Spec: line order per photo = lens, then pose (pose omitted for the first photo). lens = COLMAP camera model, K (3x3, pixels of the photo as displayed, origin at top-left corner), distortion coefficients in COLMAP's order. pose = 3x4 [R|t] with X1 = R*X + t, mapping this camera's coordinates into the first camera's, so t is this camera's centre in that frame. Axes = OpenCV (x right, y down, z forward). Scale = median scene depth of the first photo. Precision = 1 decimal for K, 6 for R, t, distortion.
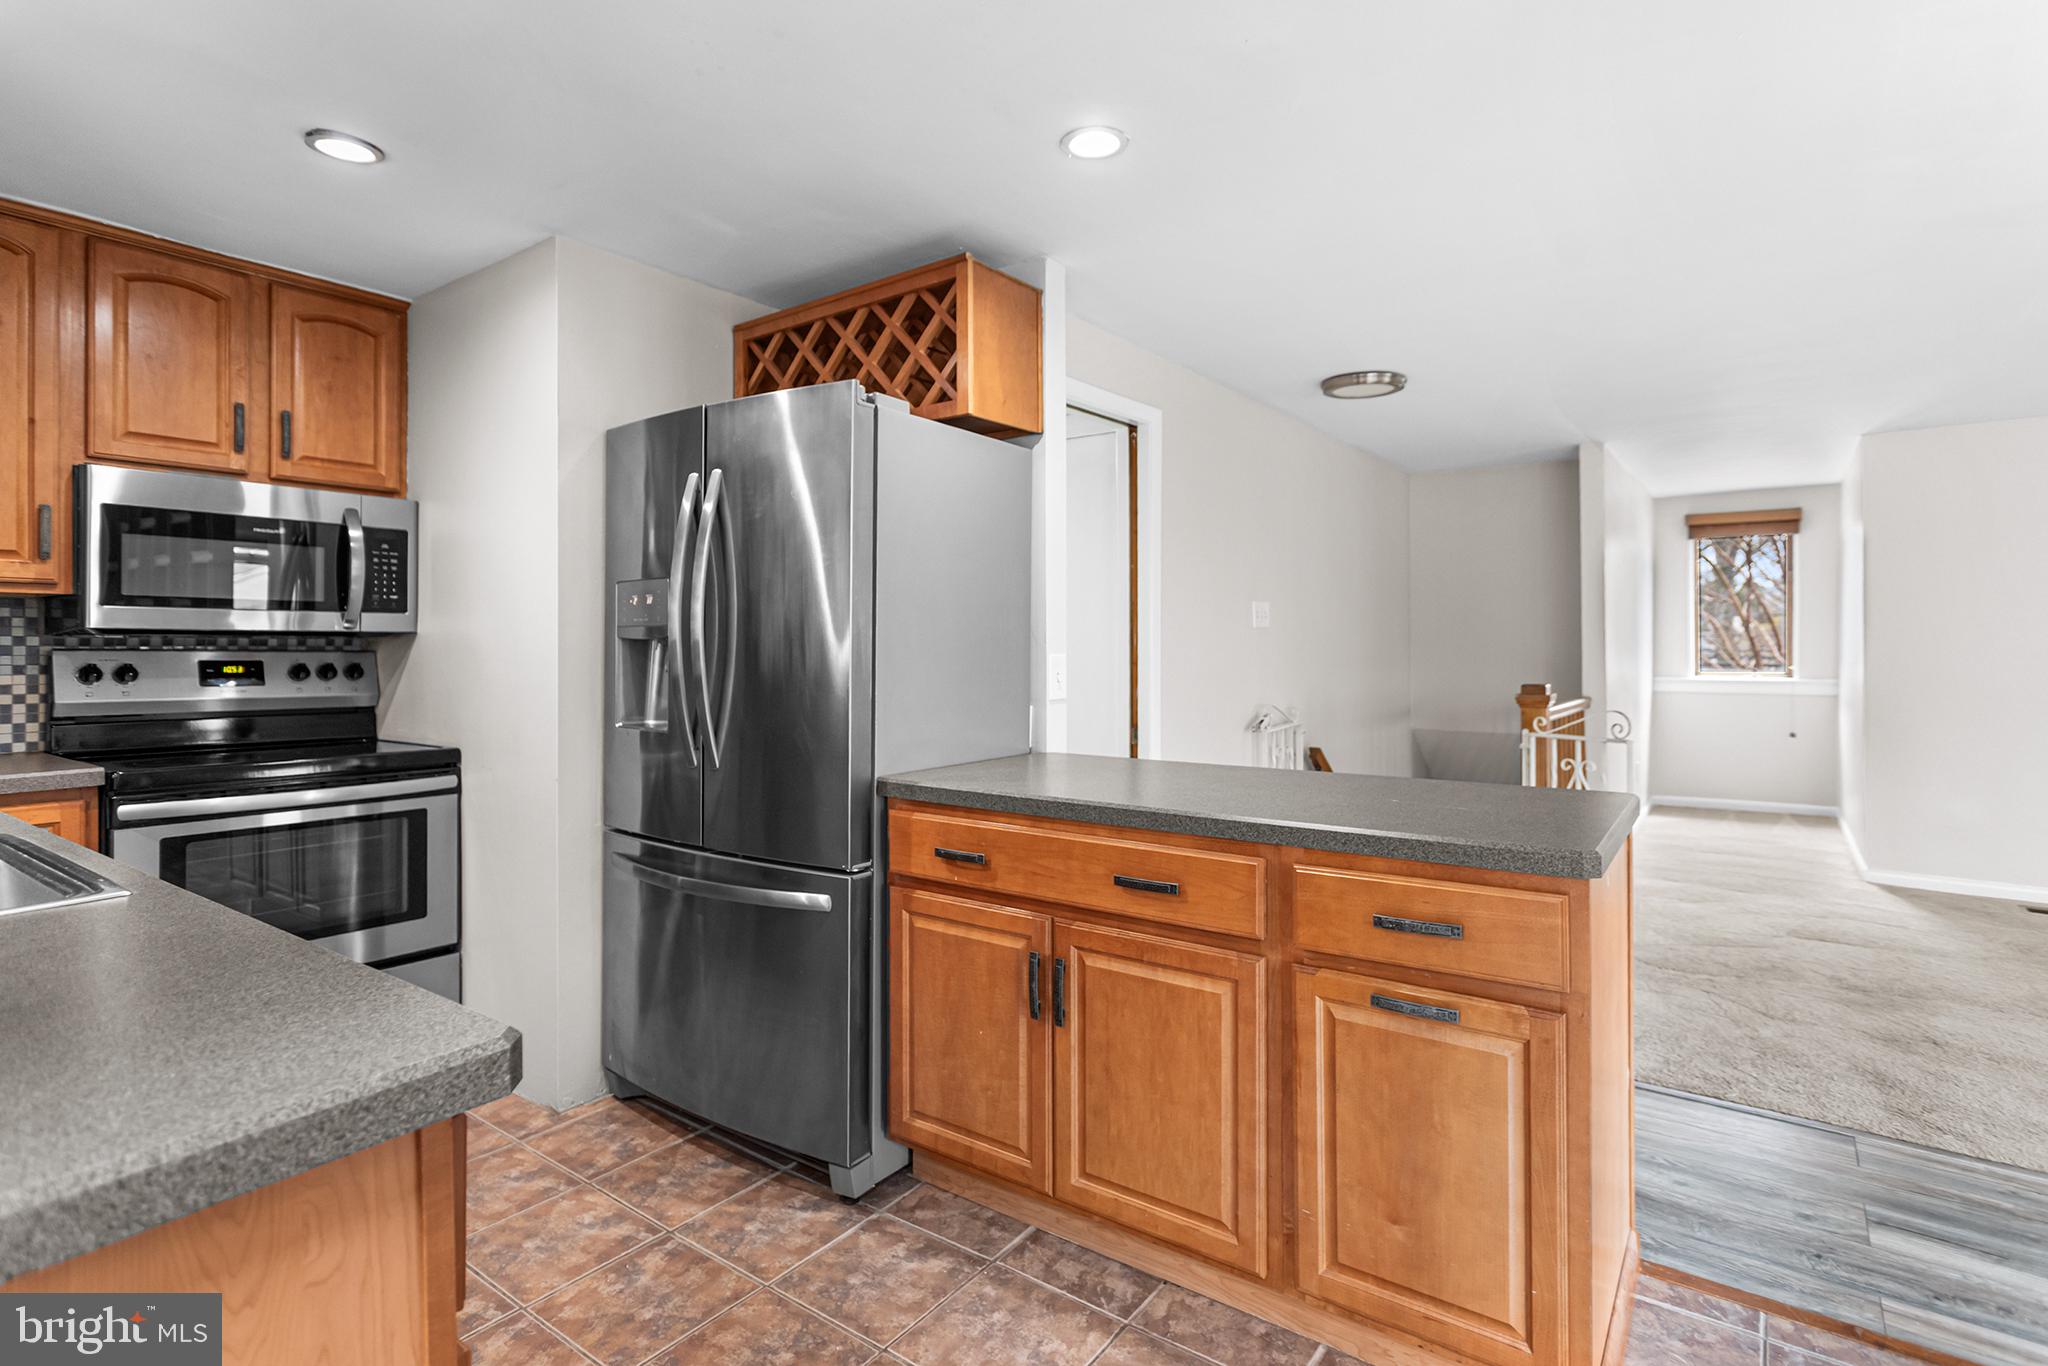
lens RADIAL K [[992.1, 0, 1022.4], [0, 992.1, 653.3], [0, 0, 1]] dist [0.003963, 0.002343]
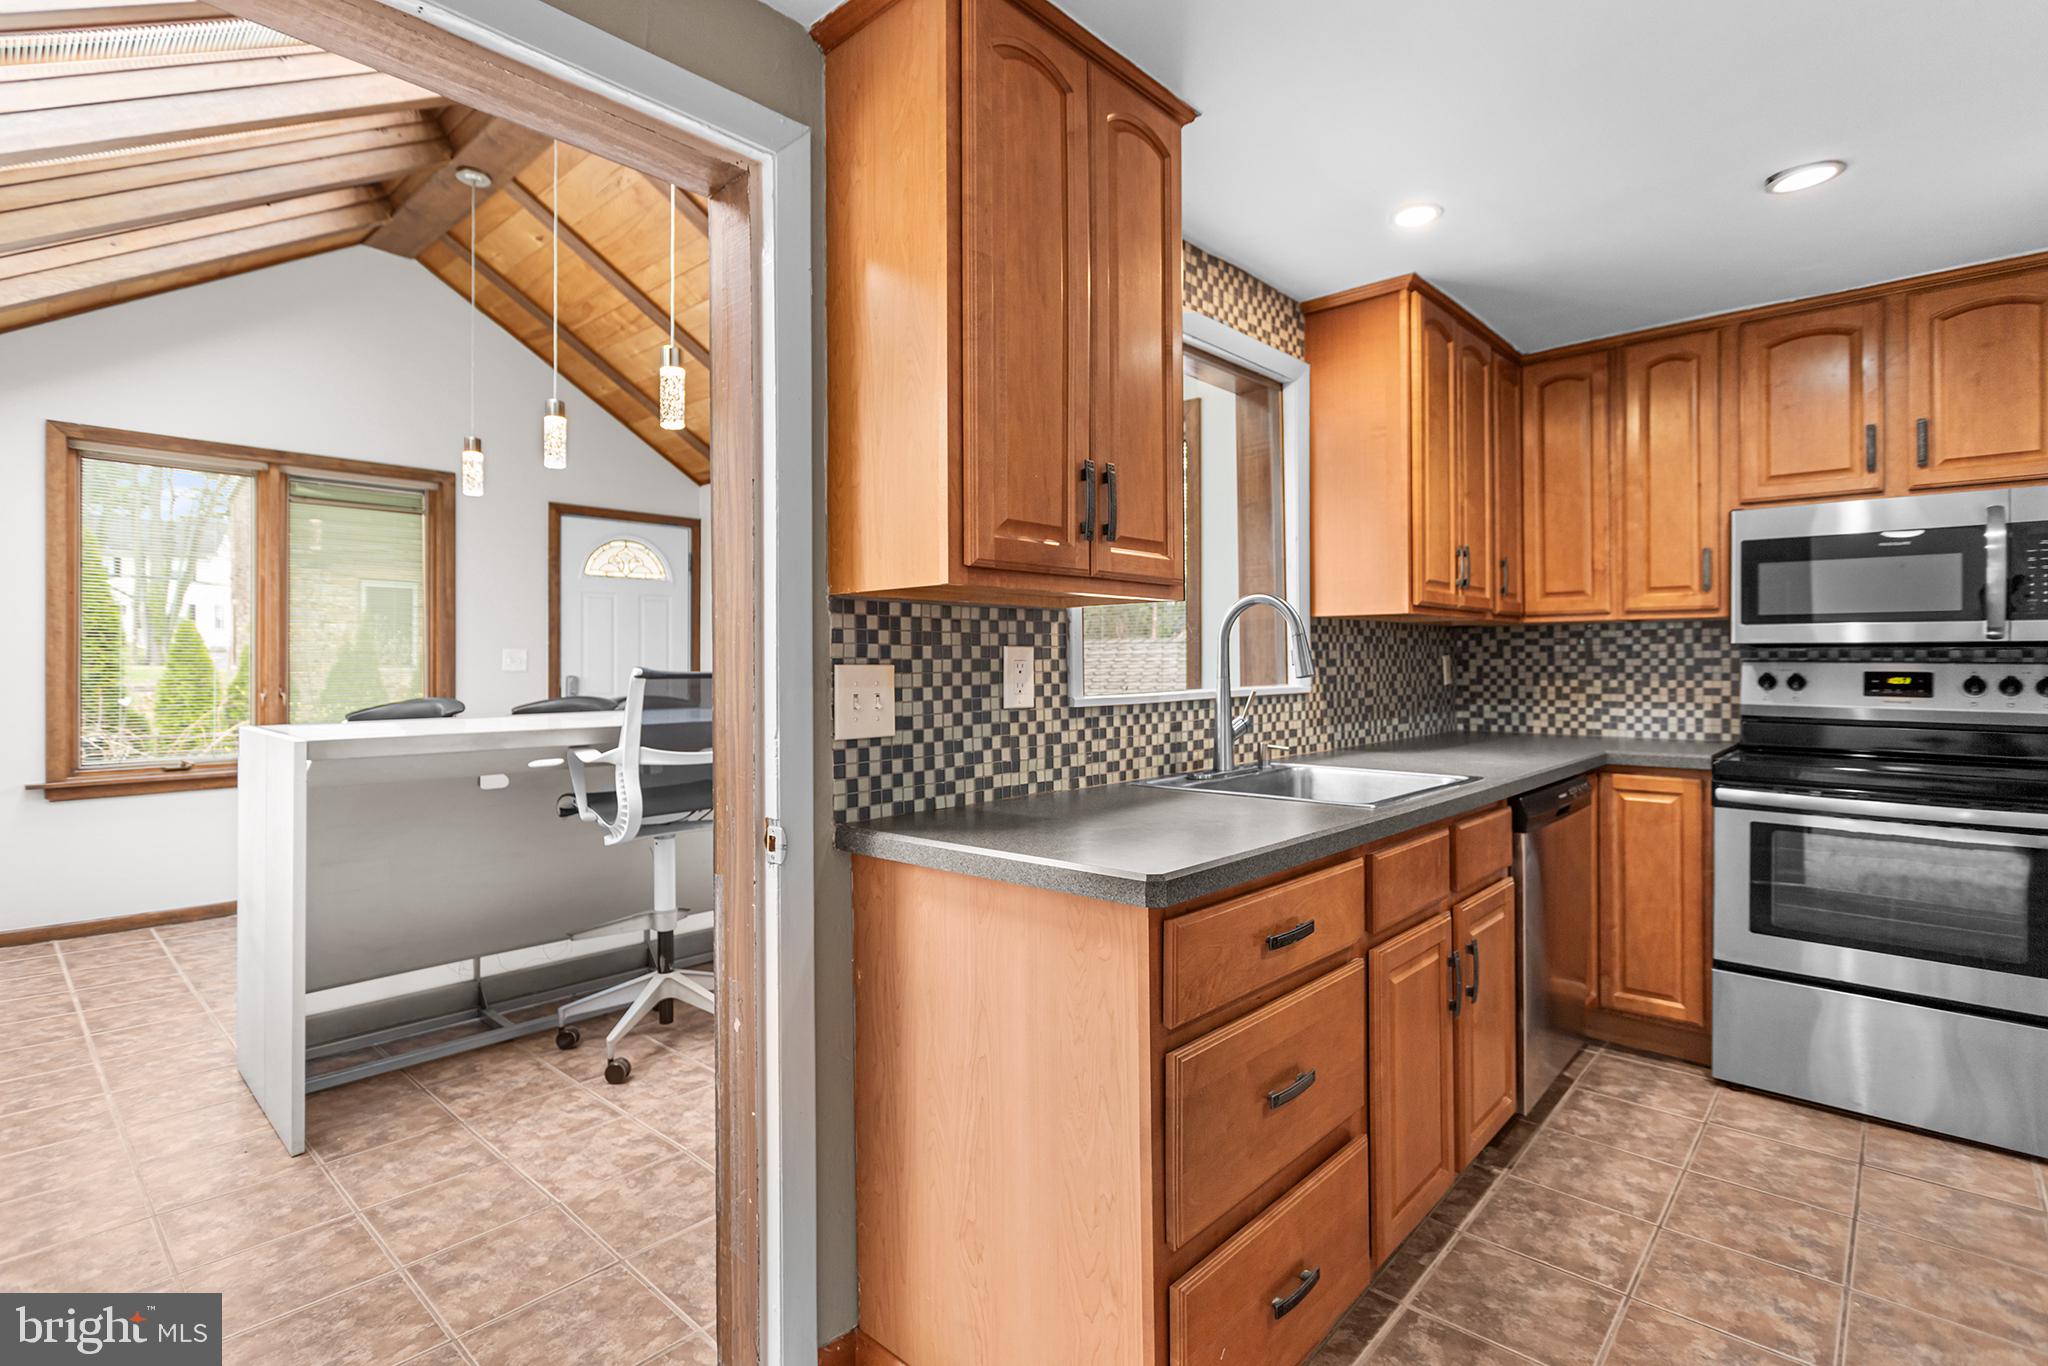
lens RADIAL K [[992.1, 0, 1022.0], [0, 992.1, 657.0], [0, 0, 1]] dist [0.003963, 0.002343]
pose [[-0.102965, -0.003292, -0.994680, 0.332315], [-0.007675, 0.999967, -0.002515, 0.001511], [0.994655, 0.007375, -0.102987, 0.221146]]
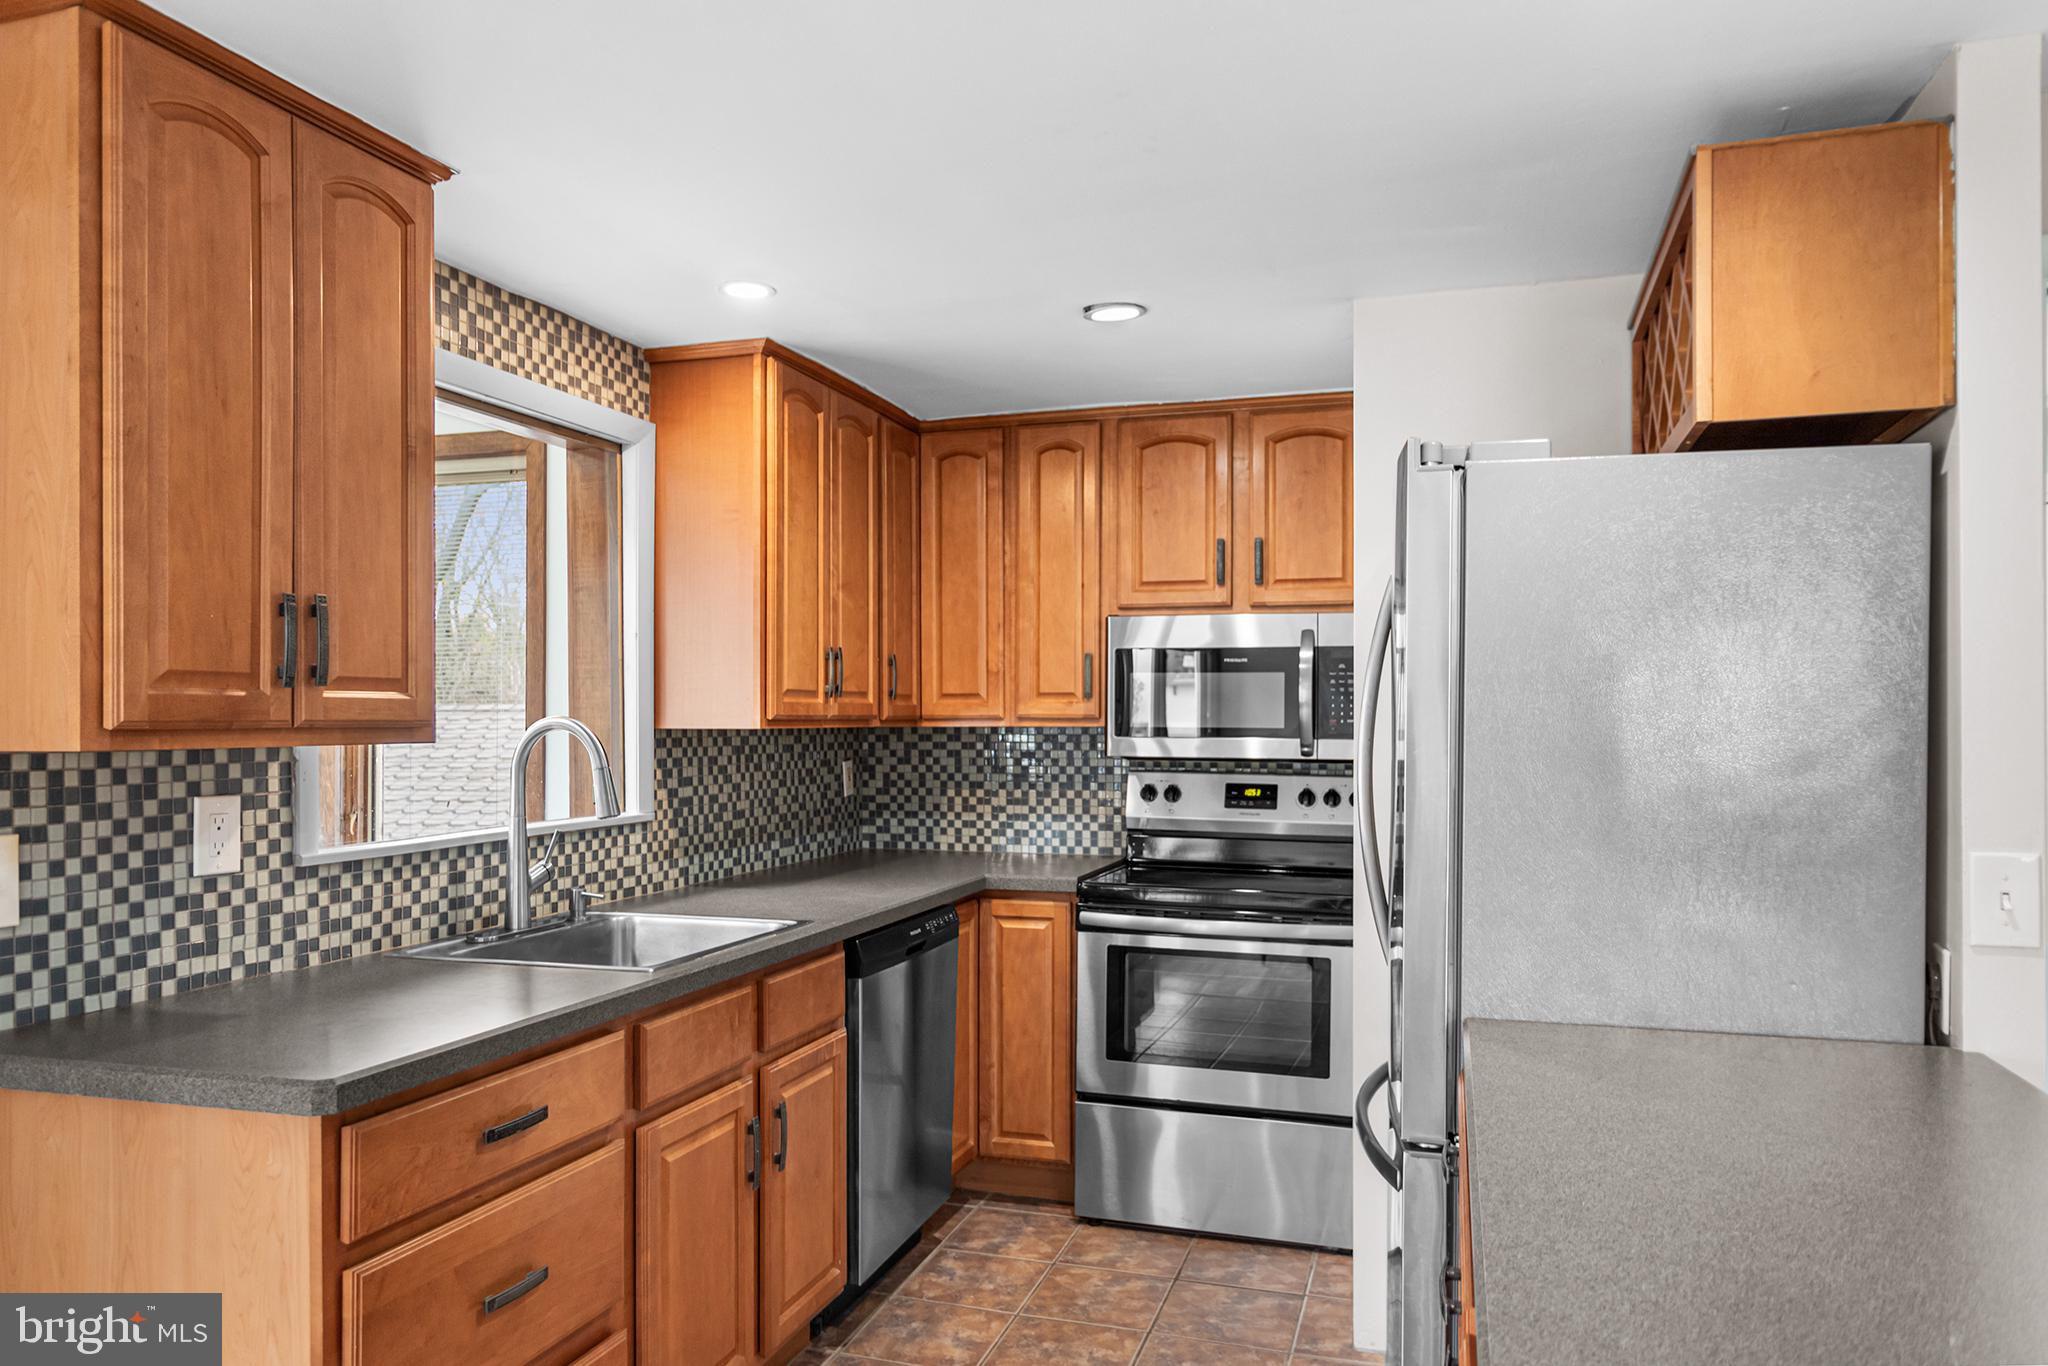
lens RADIAL K [[1419.0, 0, 1003.3], [0, 1419.0, 720.5], [0, 0, 1]] dist [0.015702, -0.006356]
pose [[0.312833, 0.001664, -0.949807, 0.535973], [-0.011606, 0.999931, -0.002071, -0.054410], [0.949737, 0.011671, 0.312831, 0.316108]]
